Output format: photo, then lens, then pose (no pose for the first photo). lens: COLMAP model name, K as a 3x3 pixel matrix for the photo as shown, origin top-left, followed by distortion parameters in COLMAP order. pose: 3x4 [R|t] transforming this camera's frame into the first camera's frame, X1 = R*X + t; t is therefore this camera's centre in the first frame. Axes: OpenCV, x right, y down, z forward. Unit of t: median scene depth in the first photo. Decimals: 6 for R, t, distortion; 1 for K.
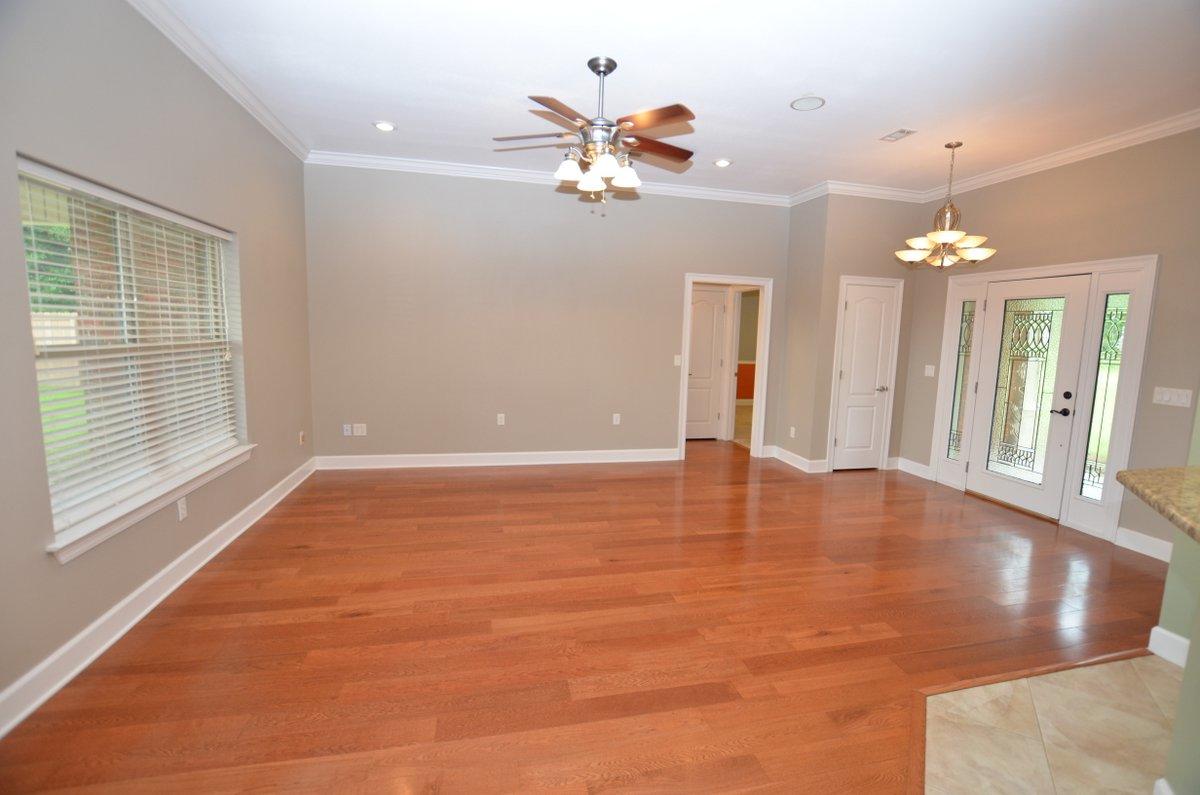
lens RADIAL K [[527.9, 0, 609.0], [0, 527.9, 394.6], [0, 0, 1]] dist [-0.031624, 0.003715]
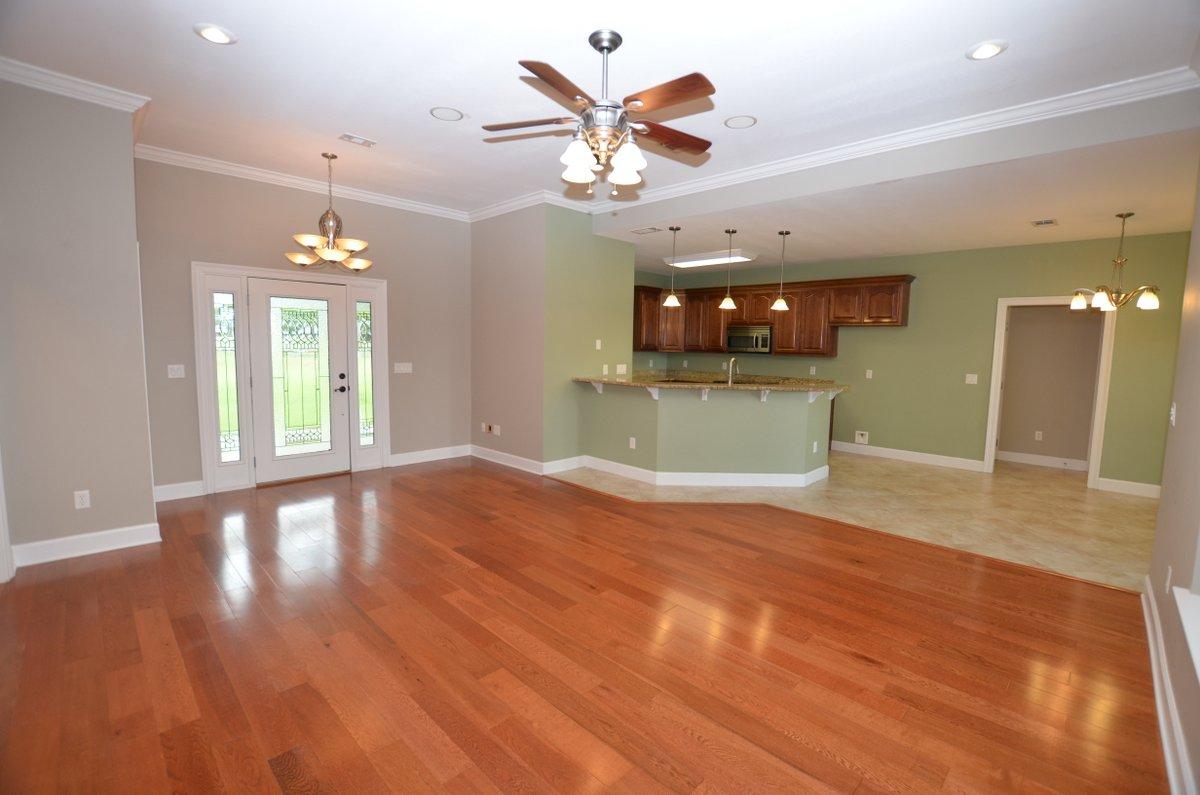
lens RADIAL K [[527.9, 0, 609.8], [0, 527.9, 396.3], [0, 0, 1]] dist [-0.031624, 0.003715]
pose [[-0.542583, -0.123607, 0.830858, -0.481193], [0.063096, 0.980323, 0.187047, -0.124813], [-0.837629, 0.153913, -0.524107, 0.912452]]
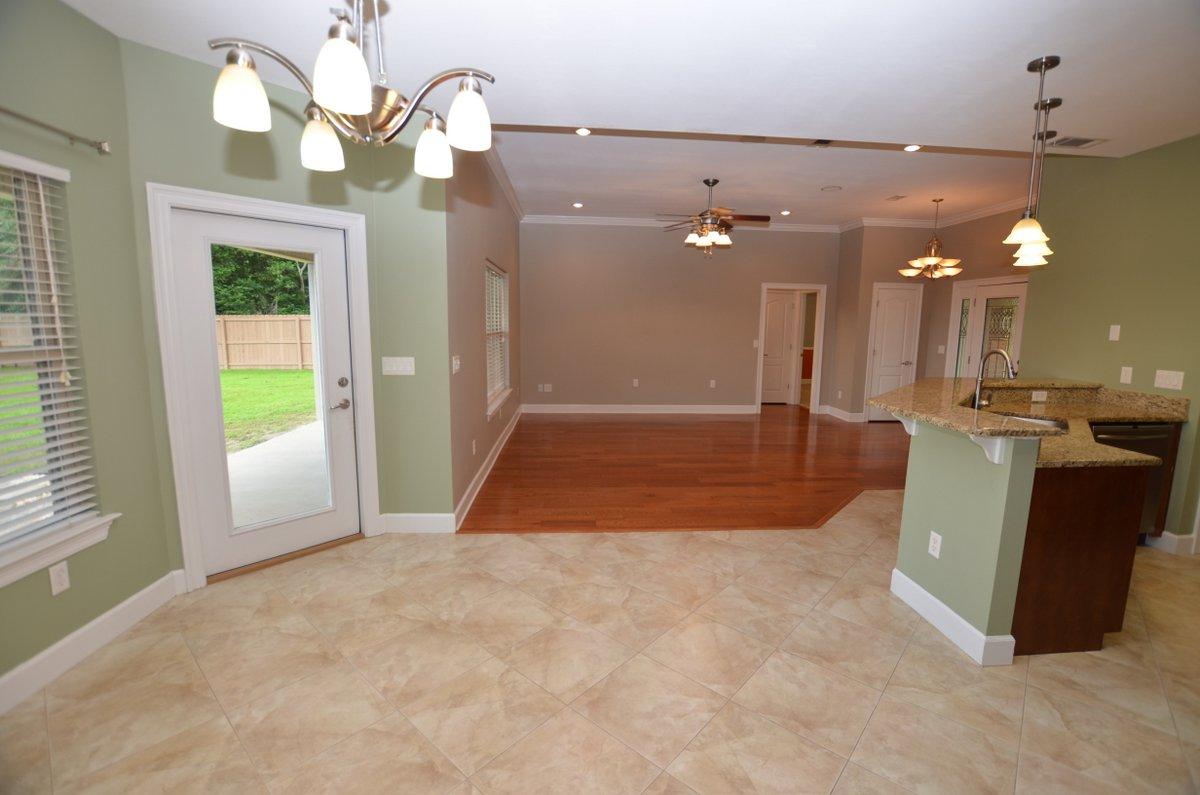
lens RADIAL K [[527.9, 0, 608.9], [0, 527.9, 394.5], [0, 0, 1]] dist [-0.031624, 0.003715]
pose [[0.987284, 0.007636, -0.158784, -0.041369], [-0.005722, 0.999905, 0.012509, 0.065805], [0.158865, -0.011442, 0.987234, -0.547616]]
